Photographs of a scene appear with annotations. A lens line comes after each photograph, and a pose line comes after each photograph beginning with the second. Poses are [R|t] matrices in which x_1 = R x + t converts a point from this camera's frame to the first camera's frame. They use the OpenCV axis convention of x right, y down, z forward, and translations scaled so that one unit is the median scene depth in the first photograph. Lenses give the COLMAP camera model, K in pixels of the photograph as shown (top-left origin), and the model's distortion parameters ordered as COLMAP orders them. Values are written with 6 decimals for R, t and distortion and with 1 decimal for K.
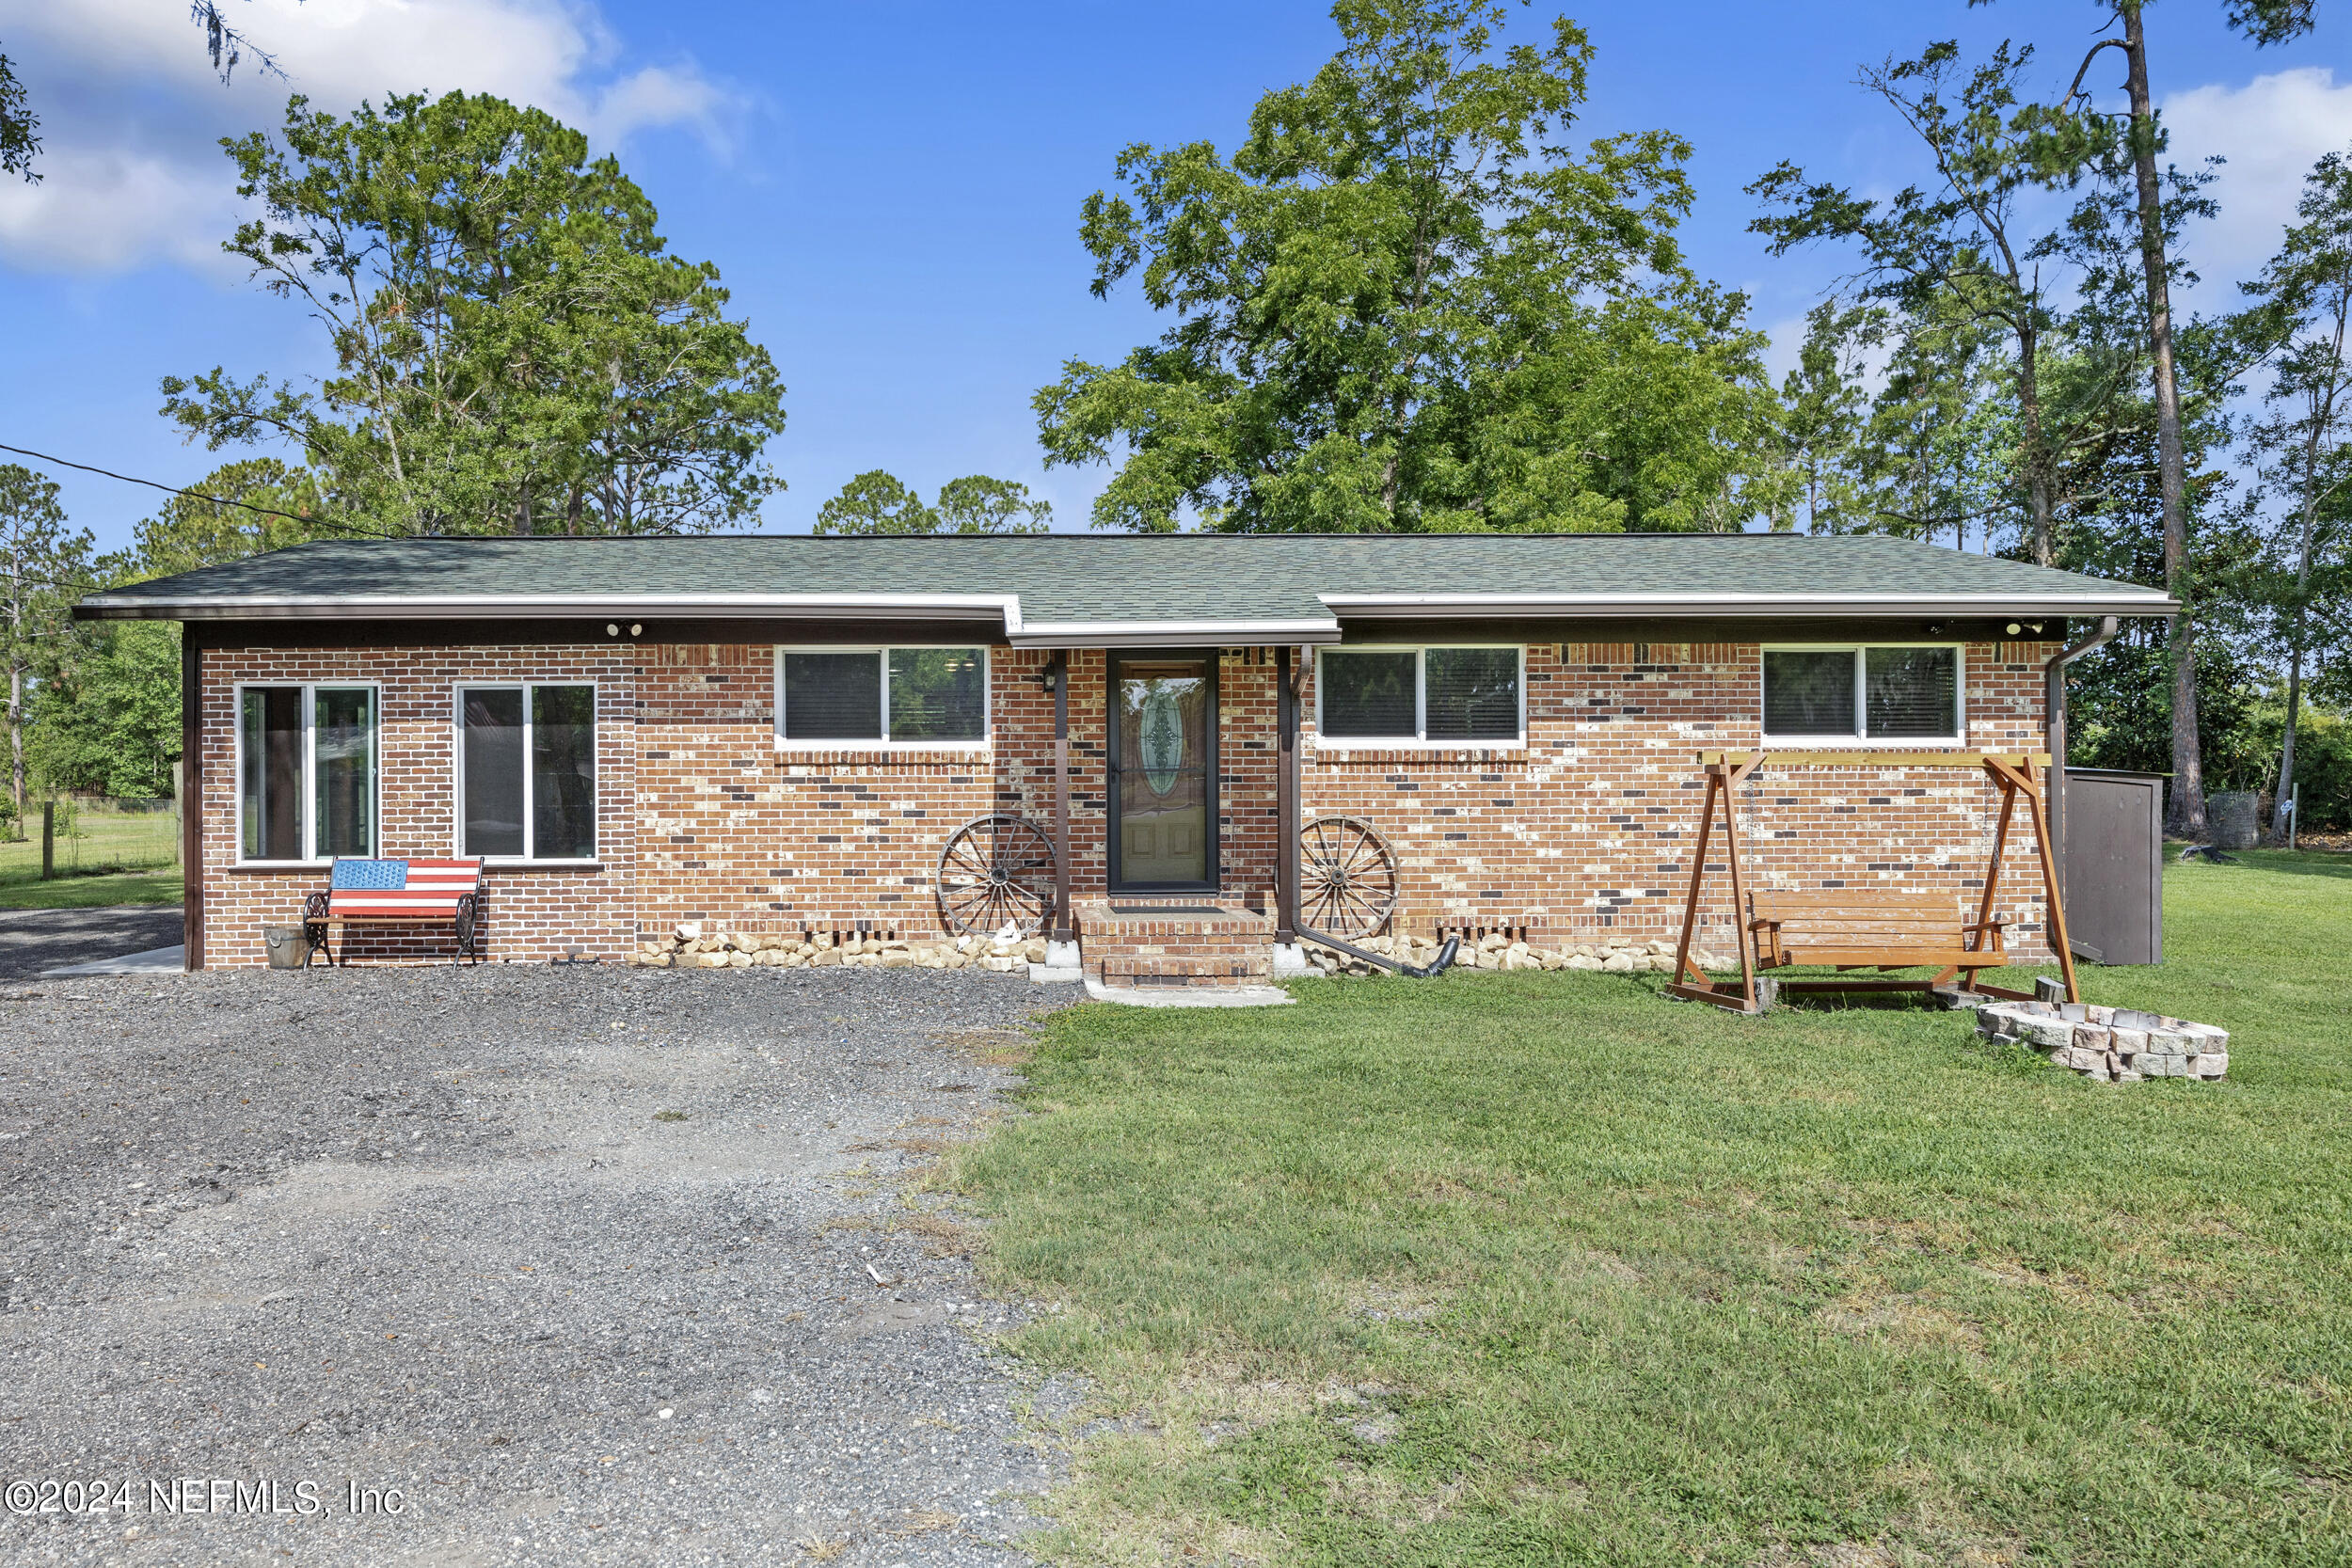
lens RADIAL K [[1600.4, 0, 1110.9], [0, 1600.4, 811.1], [0, 0, 1]] dist [0.000949, -0.003780]
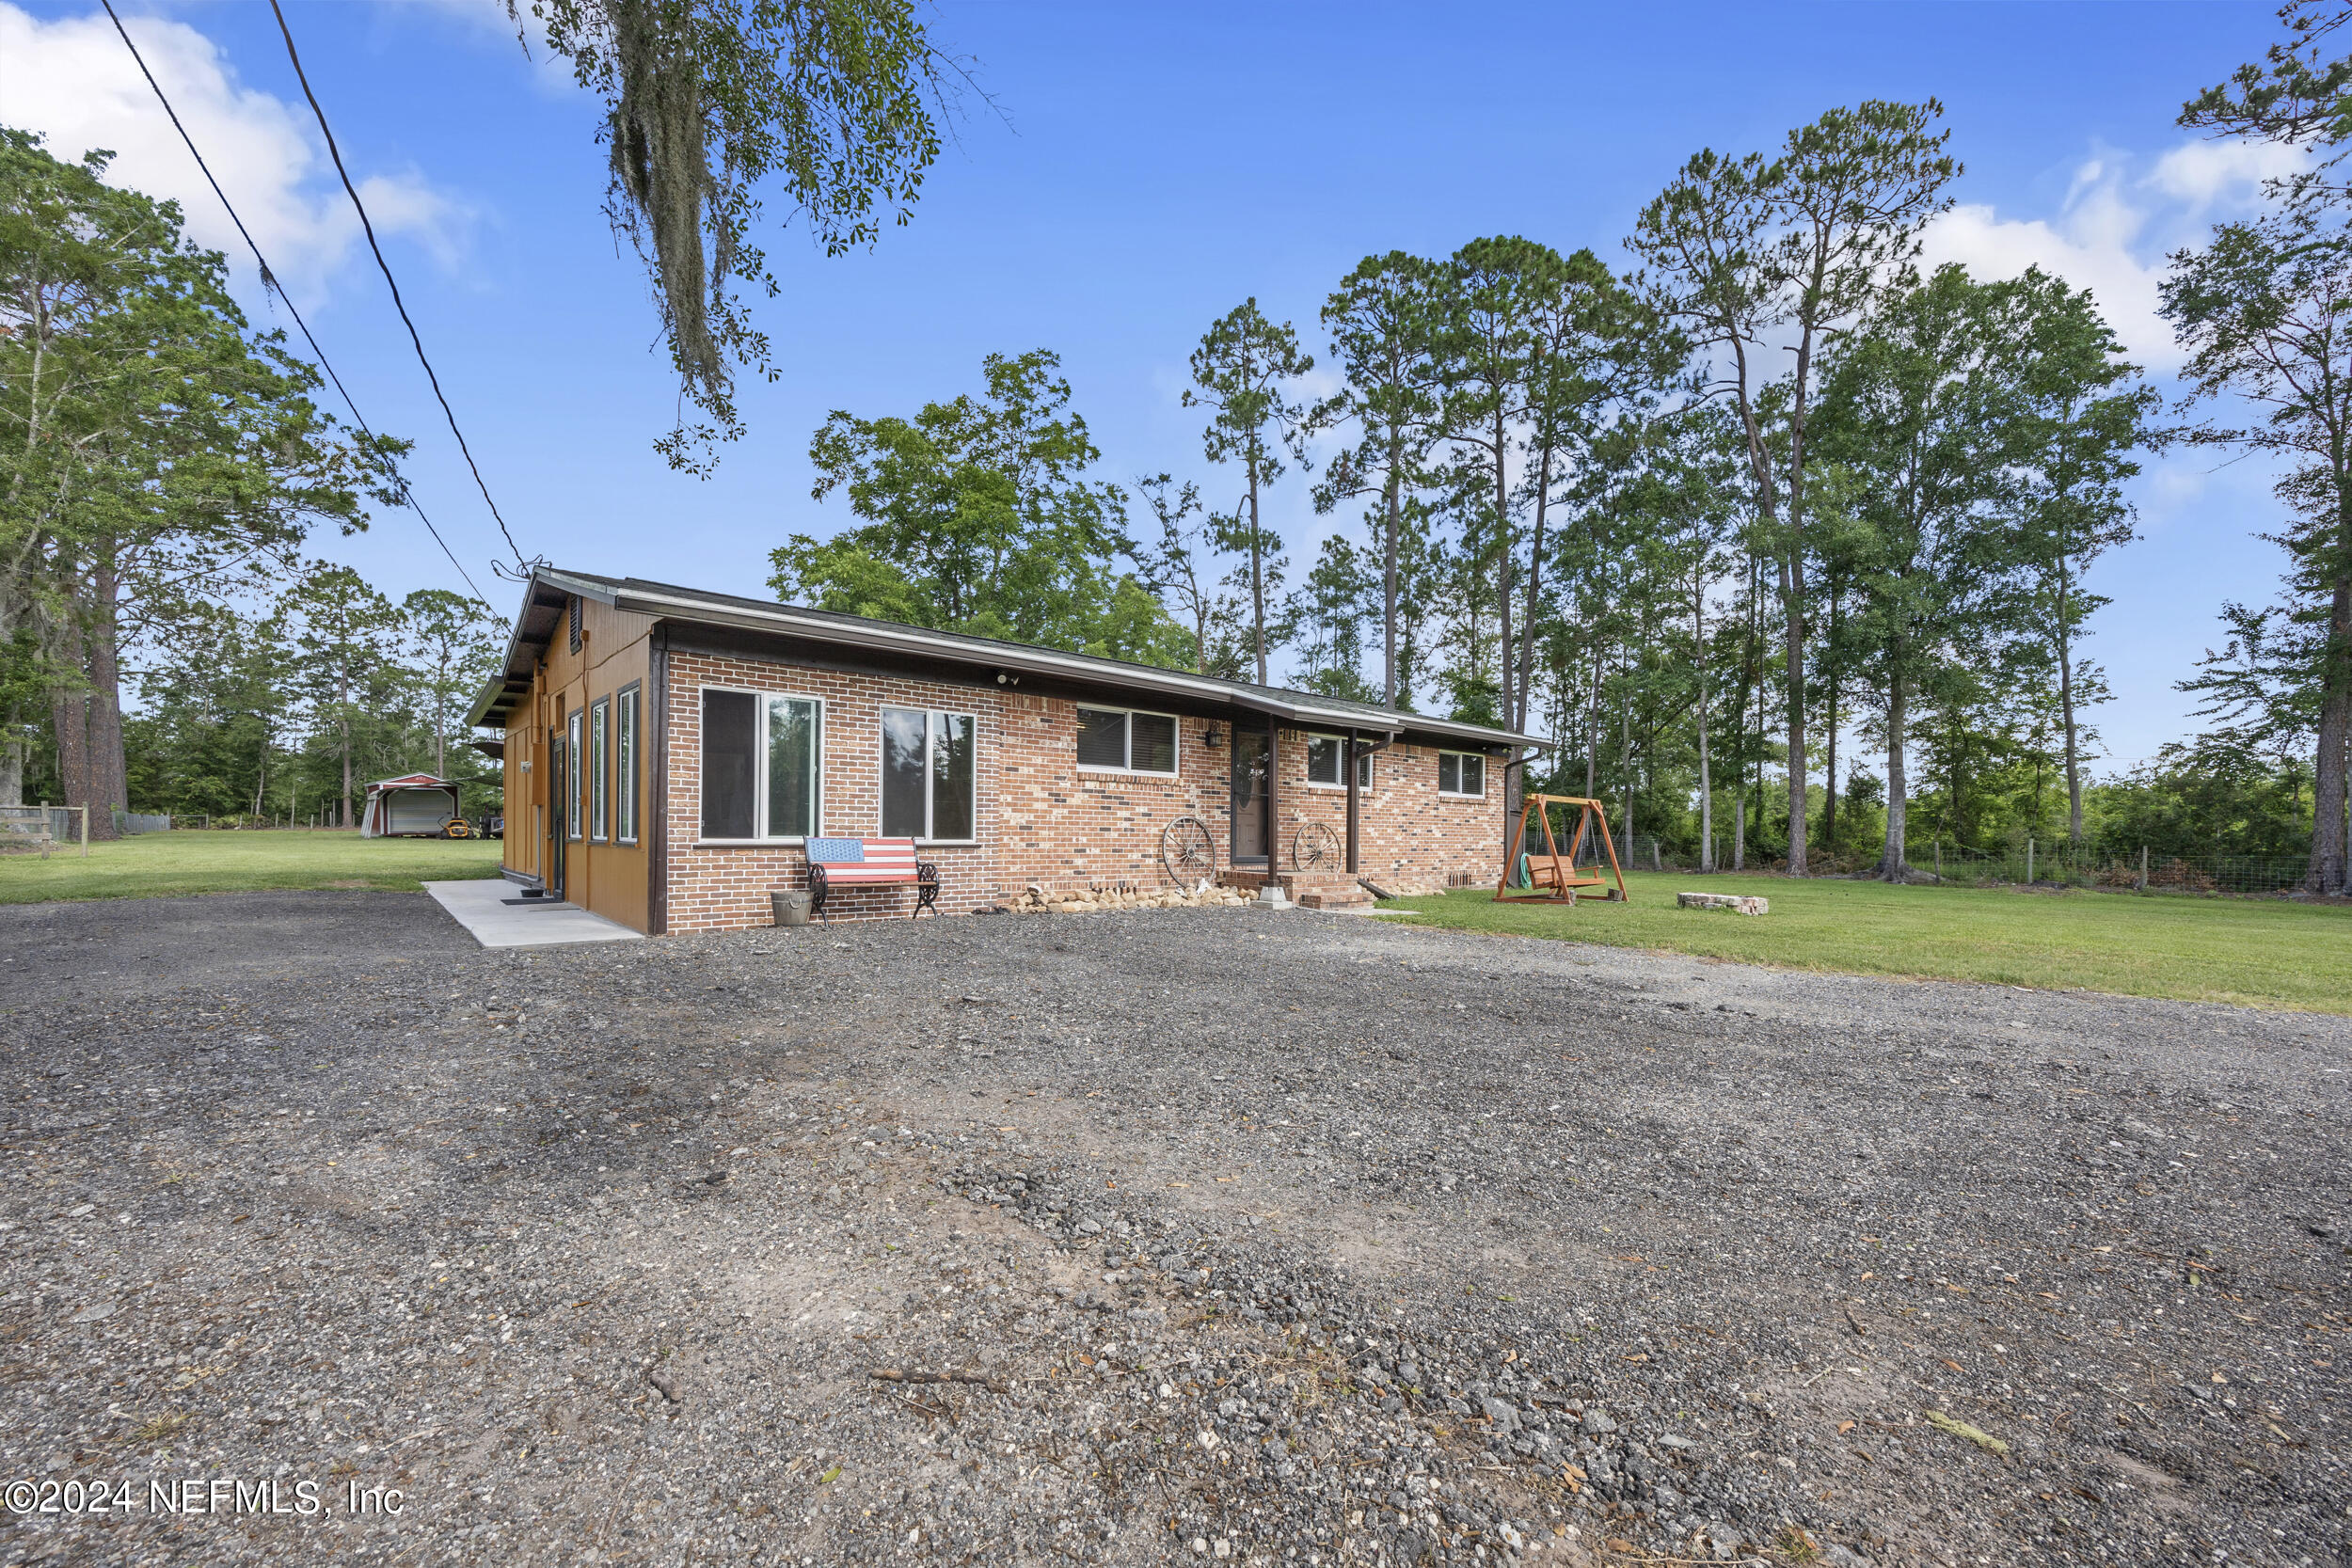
lens RADIAL K [[893.8, 0, 1161.7], [0, 893.8, 842.5], [0, 0, 1]] dist [-0.004219, 0.000219]
pose [[0.777017, 0.008572, 0.629421, -0.685503], [-0.006057, 0.999963, -0.006141, 0.035518], [-0.629450, 0.000959, 0.777040, 0.285565]]
